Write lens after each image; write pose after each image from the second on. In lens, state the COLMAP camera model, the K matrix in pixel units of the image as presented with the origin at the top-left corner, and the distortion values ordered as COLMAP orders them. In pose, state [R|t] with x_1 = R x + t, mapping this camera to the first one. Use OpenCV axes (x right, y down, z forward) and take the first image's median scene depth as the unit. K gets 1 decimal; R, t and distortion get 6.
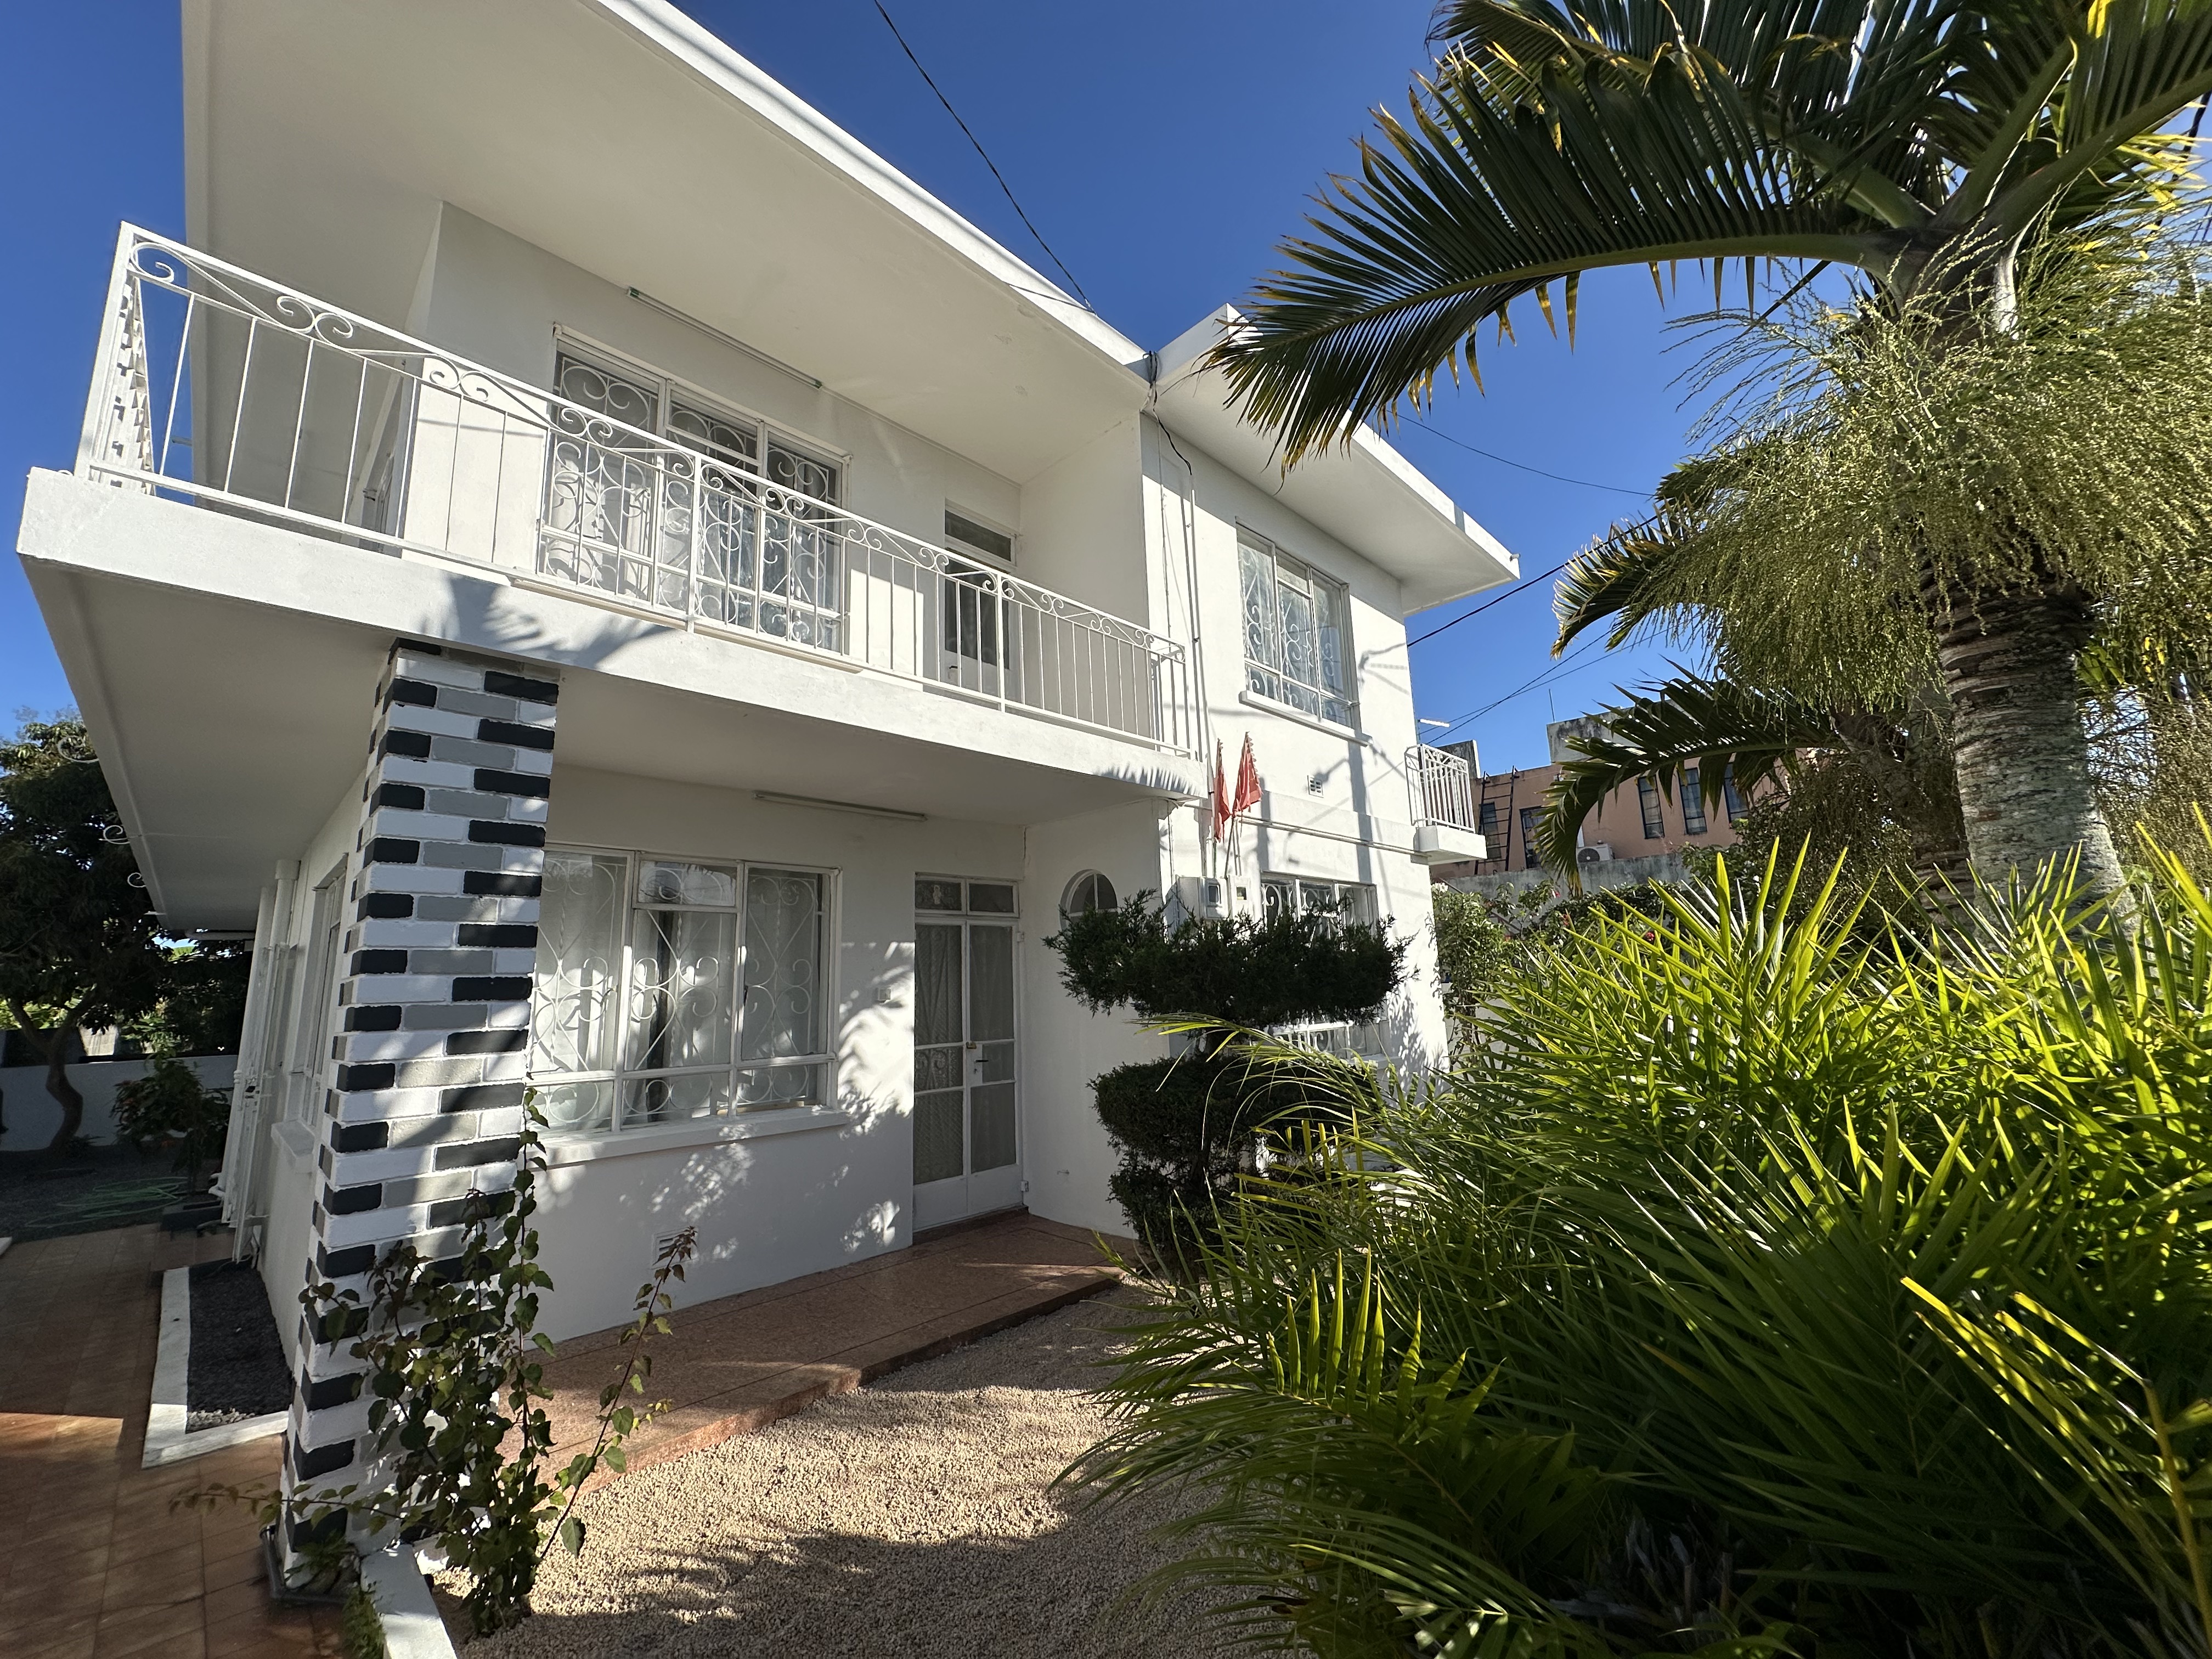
lens RADIAL K [[877.0, 0, 1117.3], [0, 877.0, 833.4], [0, 0, 1]] dist [-0.000984, 0.001437]
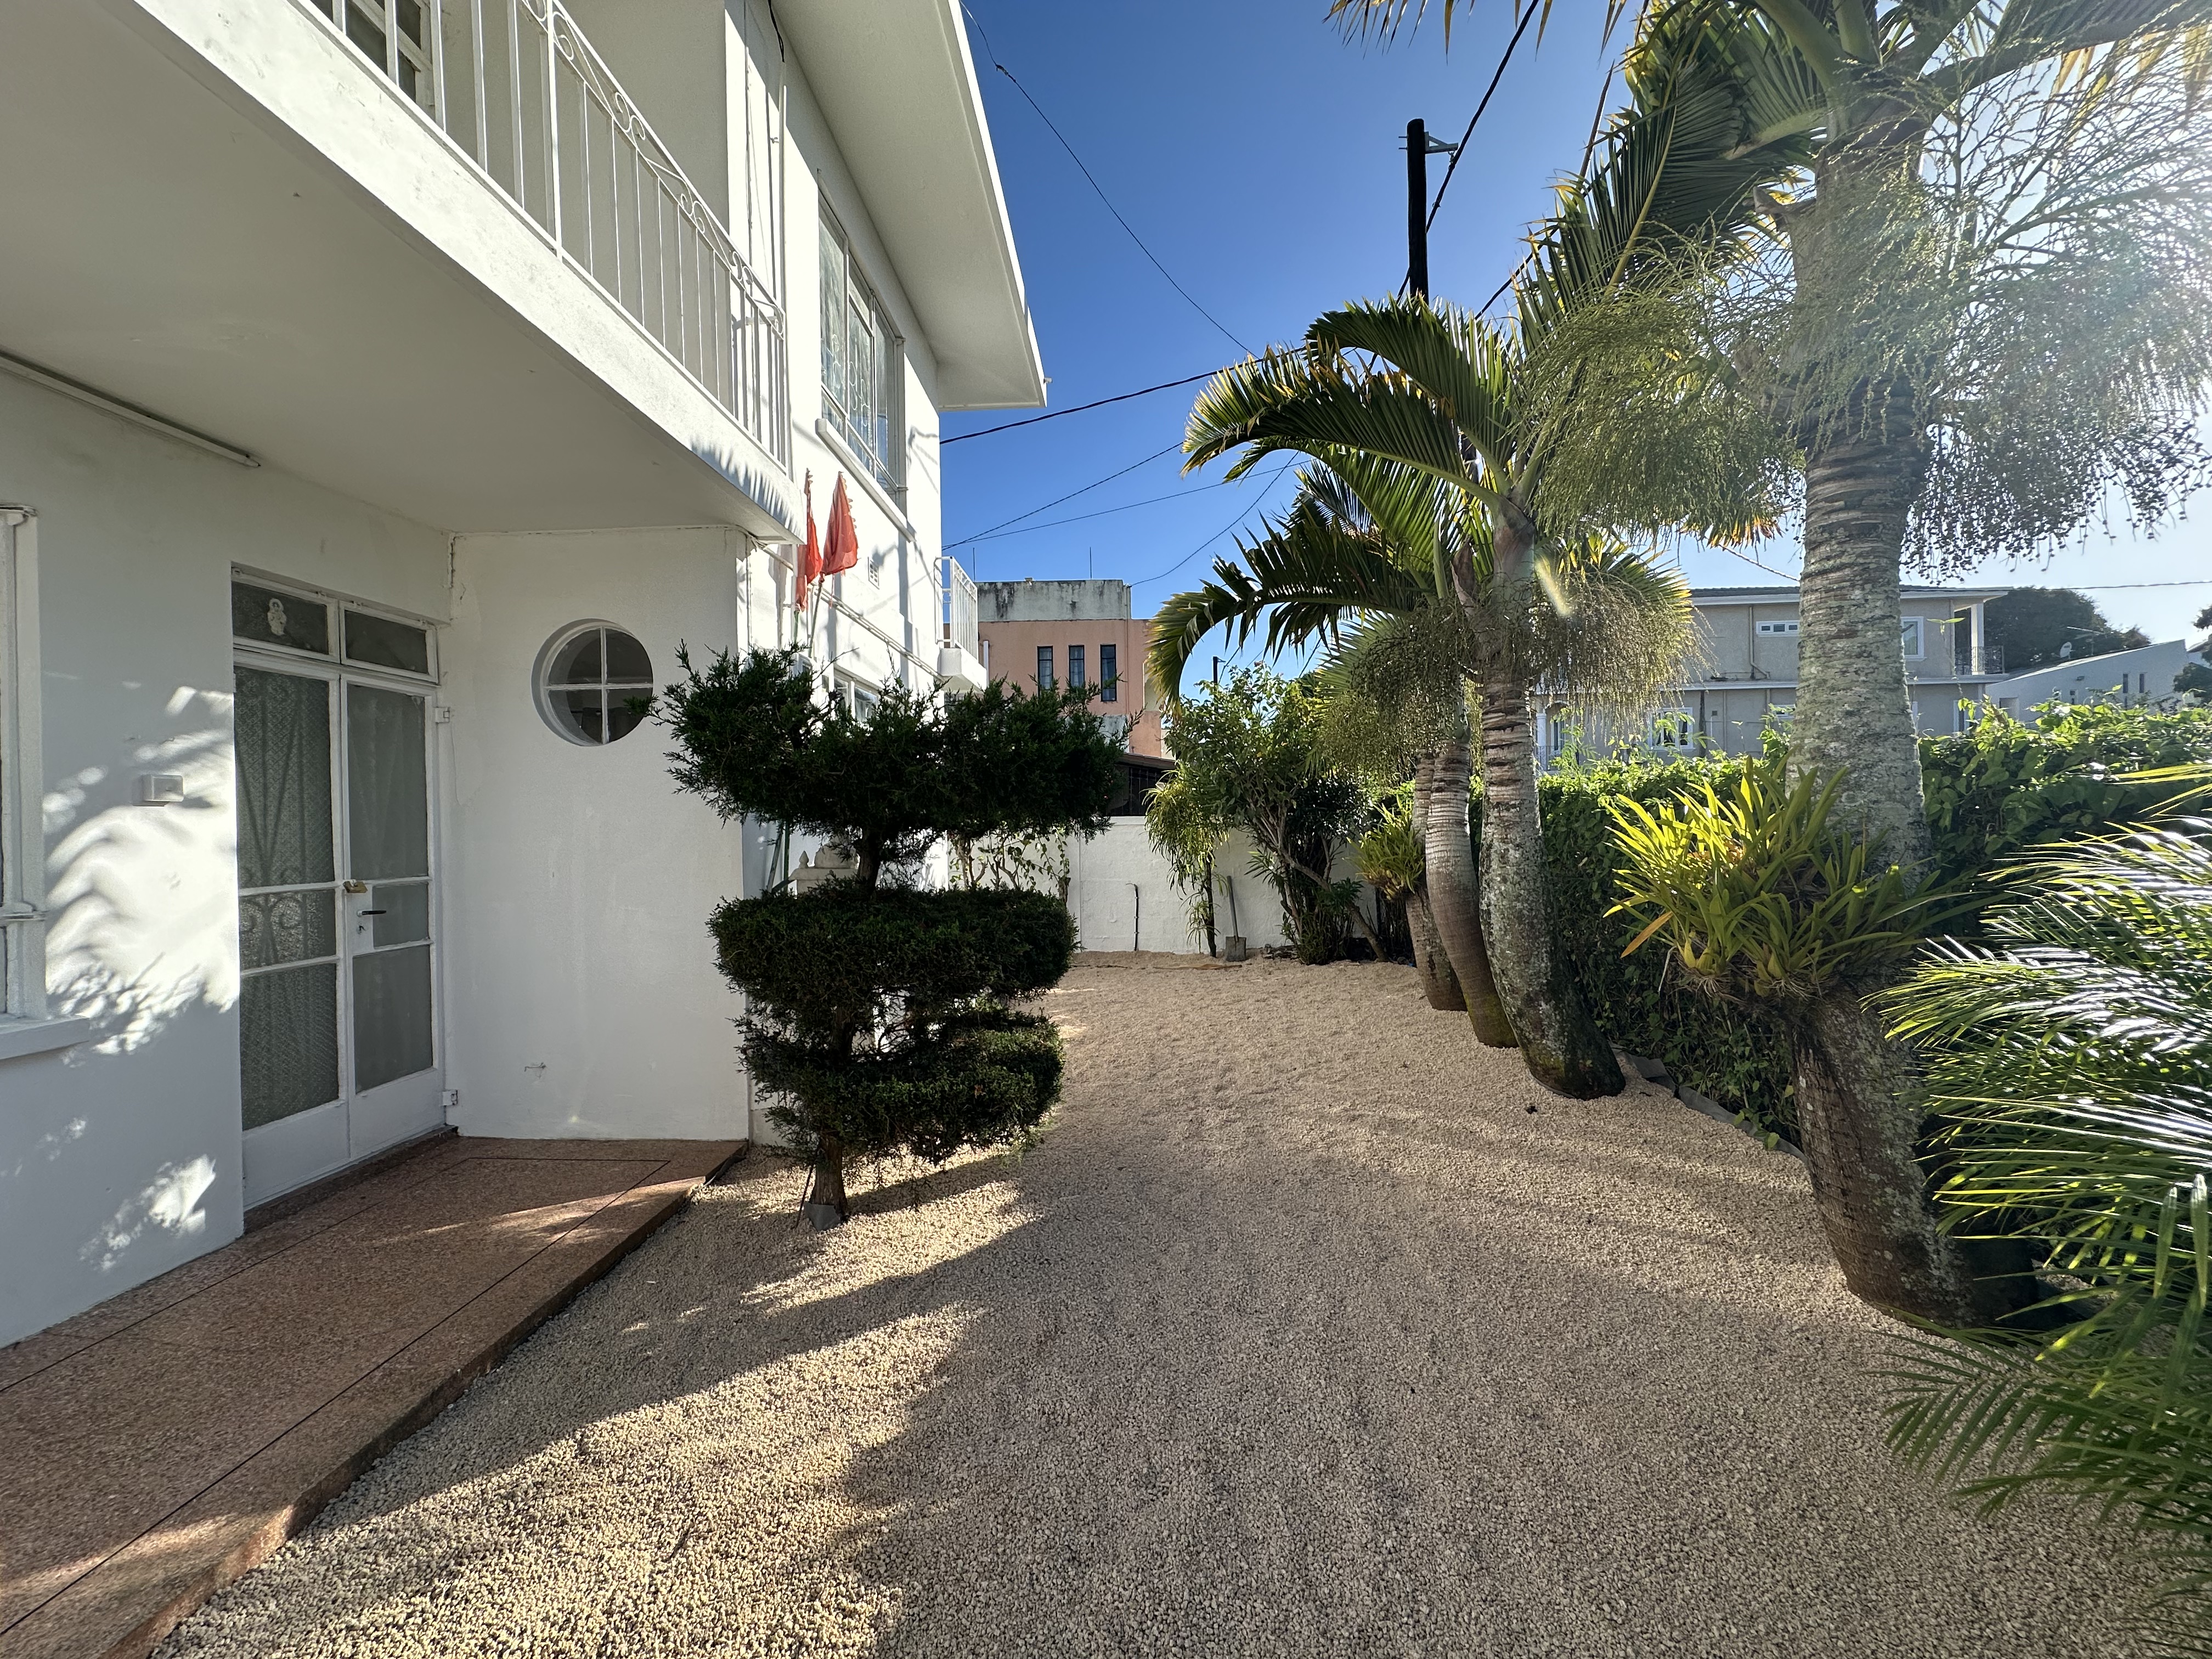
lens RADIAL K [[877.0, 0, 1099.8], [0, 877.0, 827.3], [0, 0, 1]] dist [-0.000984, 0.001437]
pose [[0.752757, 0.024049, 0.657859, -0.203312], [-0.125521, 0.986241, 0.107575, 0.092318], [-0.646221, -0.163553, 0.745419, 0.290115]]
